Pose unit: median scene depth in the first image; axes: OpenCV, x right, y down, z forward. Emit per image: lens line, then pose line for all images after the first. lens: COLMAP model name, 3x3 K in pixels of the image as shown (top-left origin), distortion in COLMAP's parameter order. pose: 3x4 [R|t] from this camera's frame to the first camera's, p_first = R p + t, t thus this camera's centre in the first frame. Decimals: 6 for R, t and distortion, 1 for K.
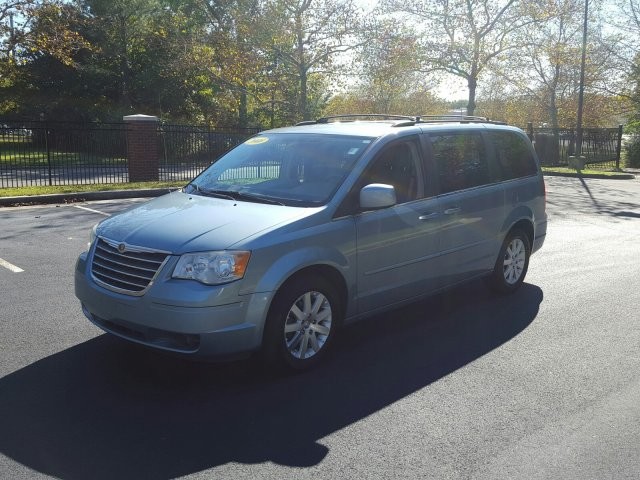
lens RADIAL K [[657.1, 0, 318.1], [0, 657.1, 242.7], [0, 0, 1]] dist [0.153176, -0.419806]
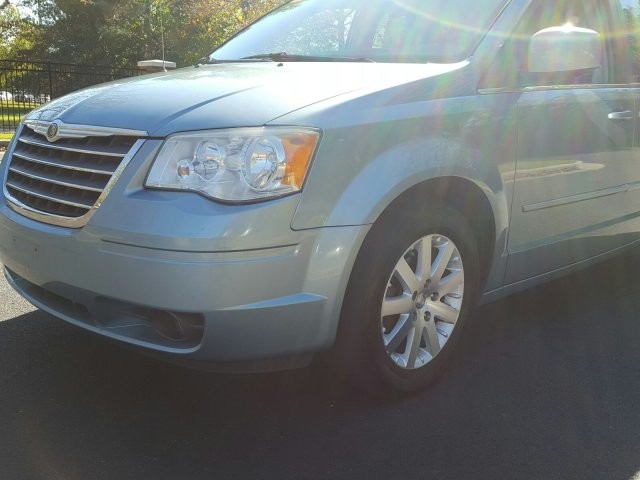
lens RADIAL K [[657.1, 0, 318.1], [0, 657.1, 242.7], [0, 0, 1]] dist [0.153176, -0.419806]
pose [[0.999075, 0.028770, -0.031947, -0.082736], [-0.027778, 0.999131, 0.031080, 0.069862], [0.032813, -0.030164, 0.999006, 0.521202]]
